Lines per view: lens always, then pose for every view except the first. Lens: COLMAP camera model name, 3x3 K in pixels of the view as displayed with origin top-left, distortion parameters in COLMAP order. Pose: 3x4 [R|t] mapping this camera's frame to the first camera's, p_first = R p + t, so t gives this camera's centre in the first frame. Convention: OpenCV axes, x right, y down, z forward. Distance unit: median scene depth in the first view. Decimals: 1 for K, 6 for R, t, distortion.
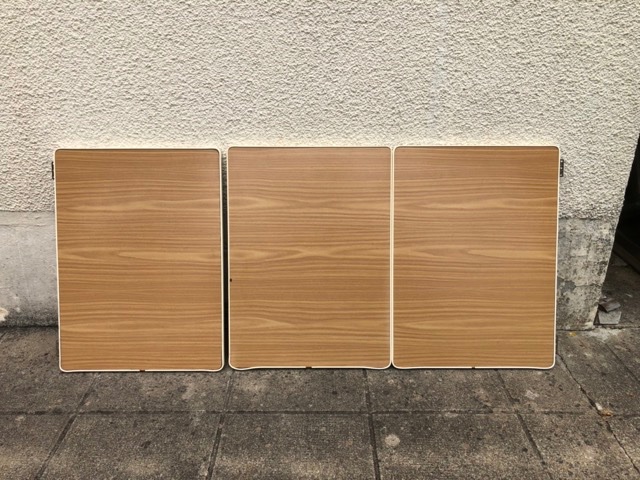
lens RADIAL K [[527.1, 0, 311.1], [0, 527.1, 232.0], [0, 0, 1]] dist [0.012557, -0.004747]
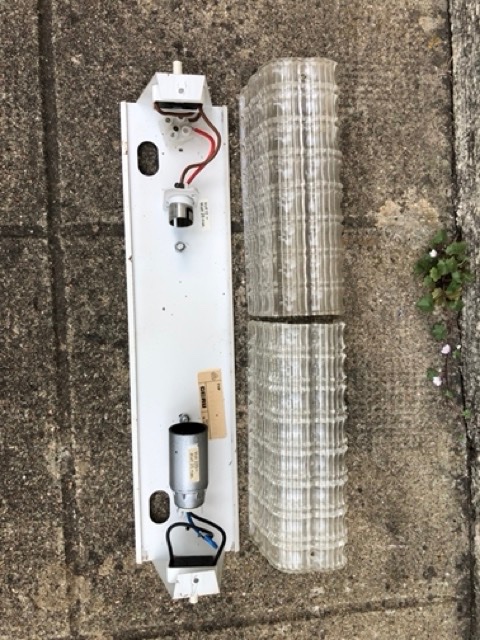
lens RADIAL K [[527.1, 0, 239.6], [0, 527.1, 318.8], [0, 0, 1]] dist [0.012557, -0.004747]
pose [[0.043868, 0.998234, 0.040049, 0.153889], [-0.504288, -0.012480, 0.863445, -0.022894], [0.862421, -0.058074, 0.502850, 0.888506]]
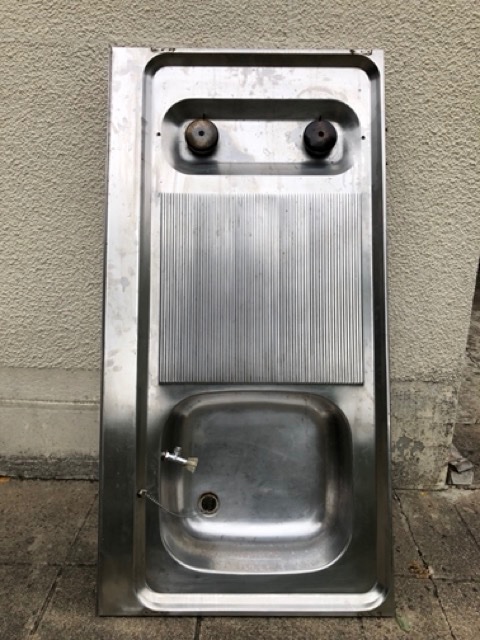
lens RADIAL K [[527.1, 0, 236.1], [0, 527.1, 317.5], [0, 0, 1]] dist [0.012557, -0.004747]
pose [[0.999539, 0.020072, -0.022784, 0.177053], [-0.022311, 0.994464, -0.102682, -0.039350], [0.020596, 0.103143, 0.994453, -0.068077]]
